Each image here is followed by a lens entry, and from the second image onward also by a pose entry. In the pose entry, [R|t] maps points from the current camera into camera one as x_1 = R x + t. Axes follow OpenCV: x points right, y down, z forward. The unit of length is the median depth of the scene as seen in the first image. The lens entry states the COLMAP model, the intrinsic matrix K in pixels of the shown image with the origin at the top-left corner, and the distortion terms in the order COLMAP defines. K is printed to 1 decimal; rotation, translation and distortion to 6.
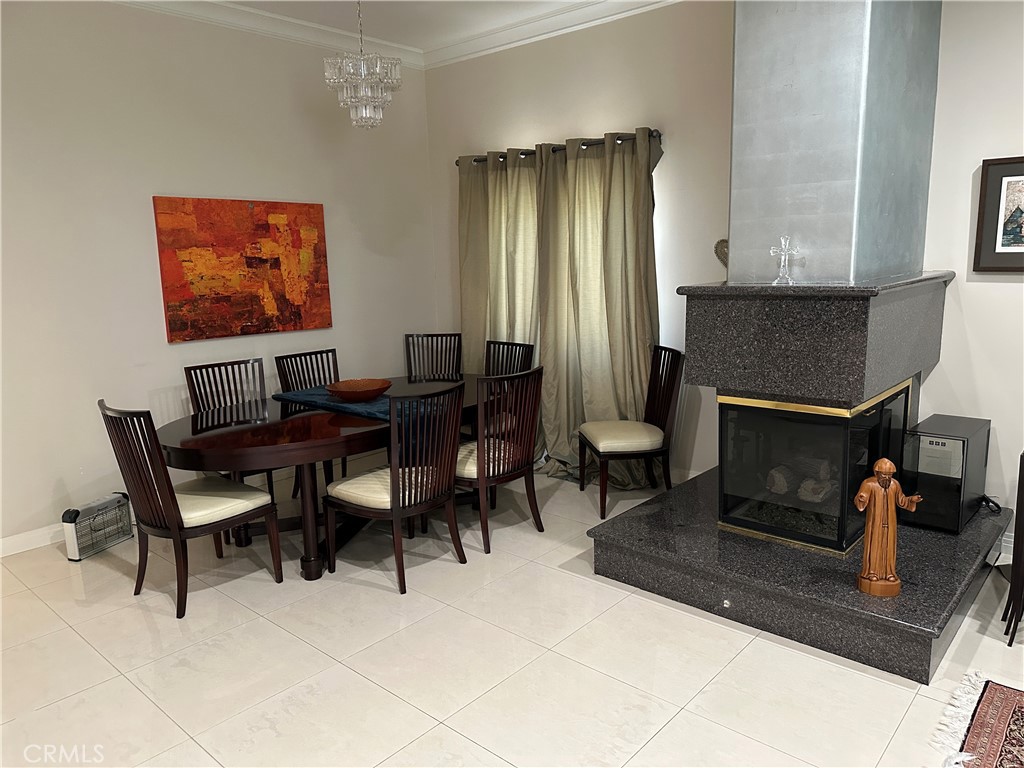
lens RADIAL K [[723.8, 0, 512.0], [0, 723.8, 384.0], [0, 0, 1]] dist [0.075578, -0.088745]
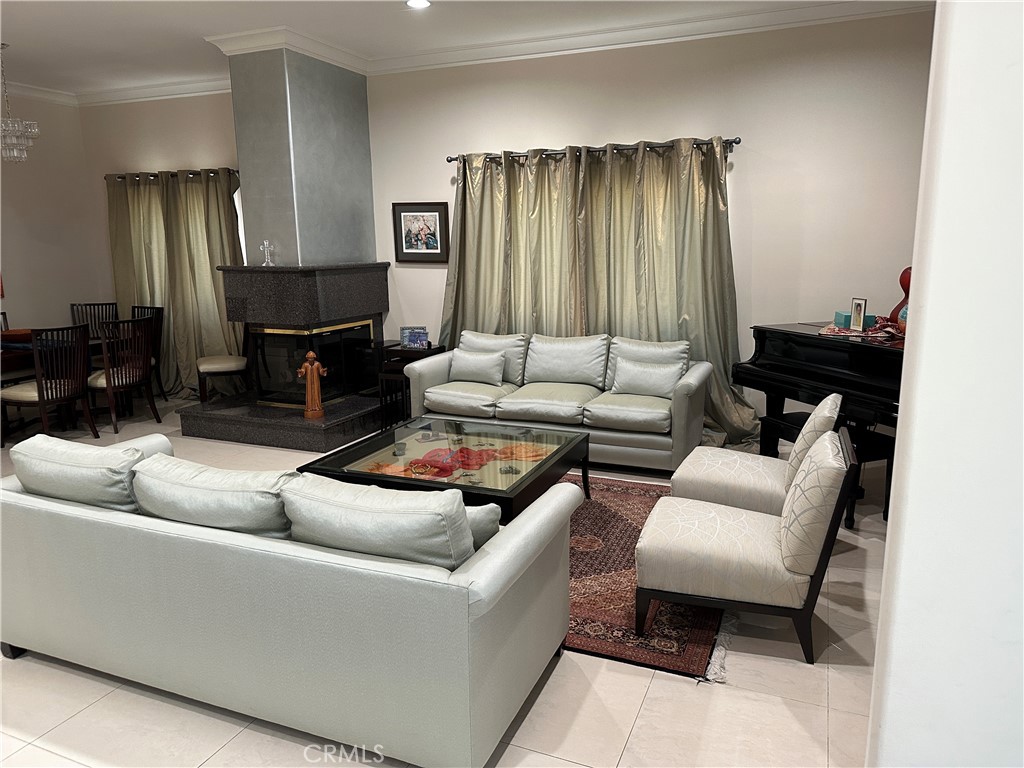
lens RADIAL K [[723.8, 0, 512.0], [0, 723.8, 384.0], [0, 0, 1]] dist [0.075578, -0.088745]
pose [[0.948755, -0.036212, 0.313932, 0.250631], [0.034296, 0.999344, 0.011626, 0.118567], [-0.314147, -0.000264, 0.949374, -0.690829]]
